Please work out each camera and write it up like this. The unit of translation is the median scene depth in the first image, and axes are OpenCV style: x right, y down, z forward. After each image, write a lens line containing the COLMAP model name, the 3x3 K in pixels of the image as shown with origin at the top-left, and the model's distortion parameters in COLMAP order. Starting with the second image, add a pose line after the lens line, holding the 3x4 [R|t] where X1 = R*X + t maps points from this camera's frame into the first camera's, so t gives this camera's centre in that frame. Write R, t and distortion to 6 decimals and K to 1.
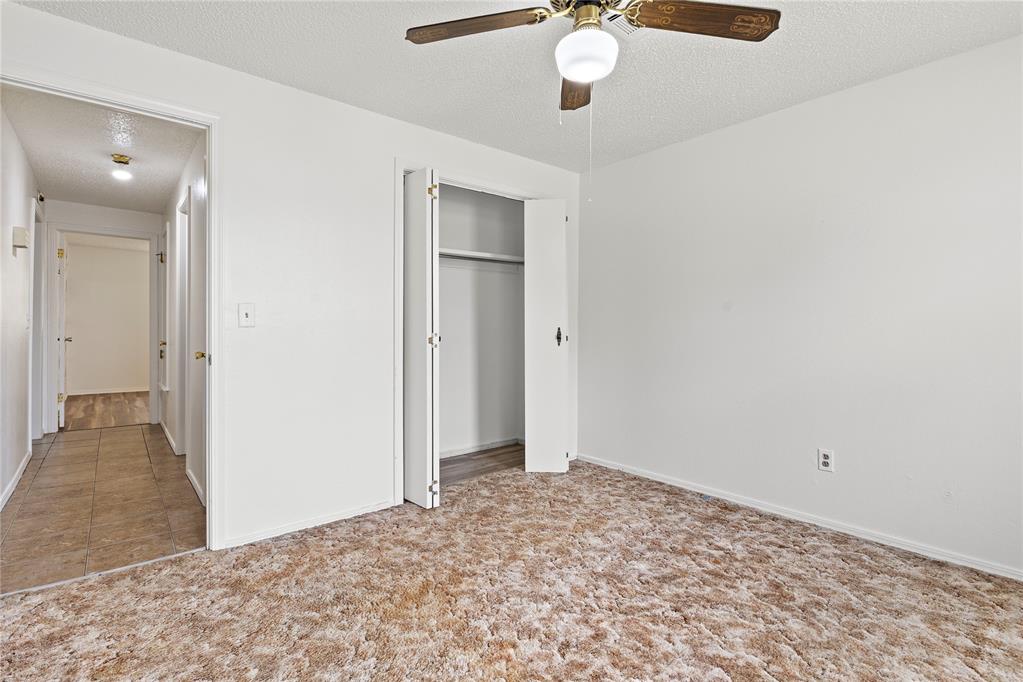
lens RADIAL K [[483.9, 0, 515.5], [0, 483.9, 333.7], [0, 0, 1]] dist [0.004514, 0.000058]
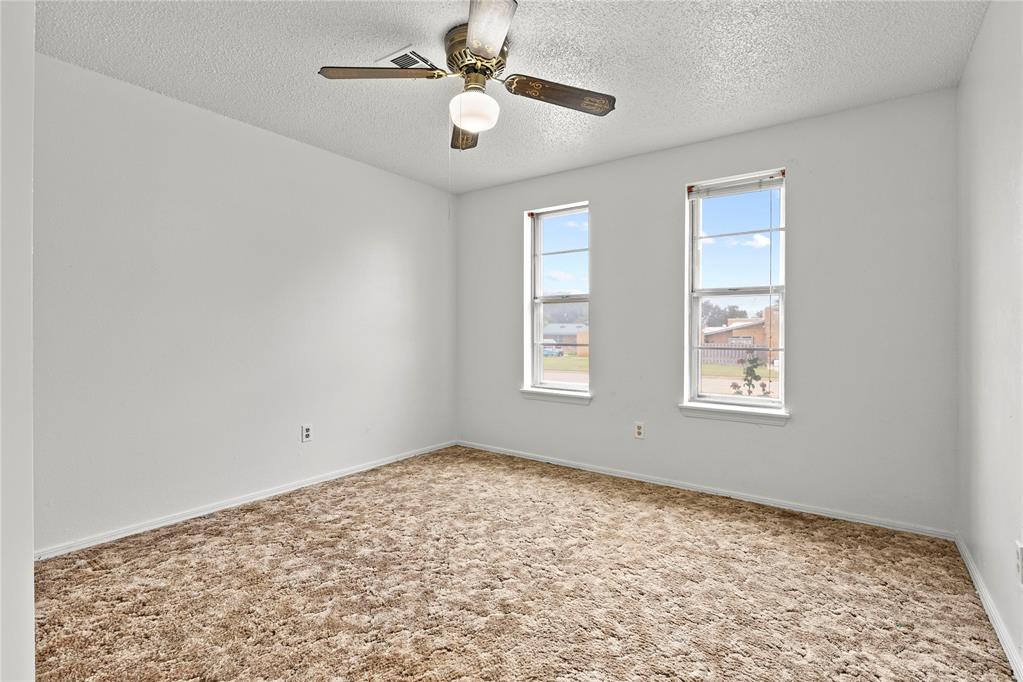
lens RADIAL K [[483.9, 0, 515.5], [0, 483.9, 333.7], [0, 0, 1]] dist [0.004514, 0.000058]
pose [[-0.244655, -0.008920, 0.969569, -0.794459], [0.003897, 0.999941, 0.010183, -0.006921], [-0.969602, 0.006270, -0.244606, 0.877888]]
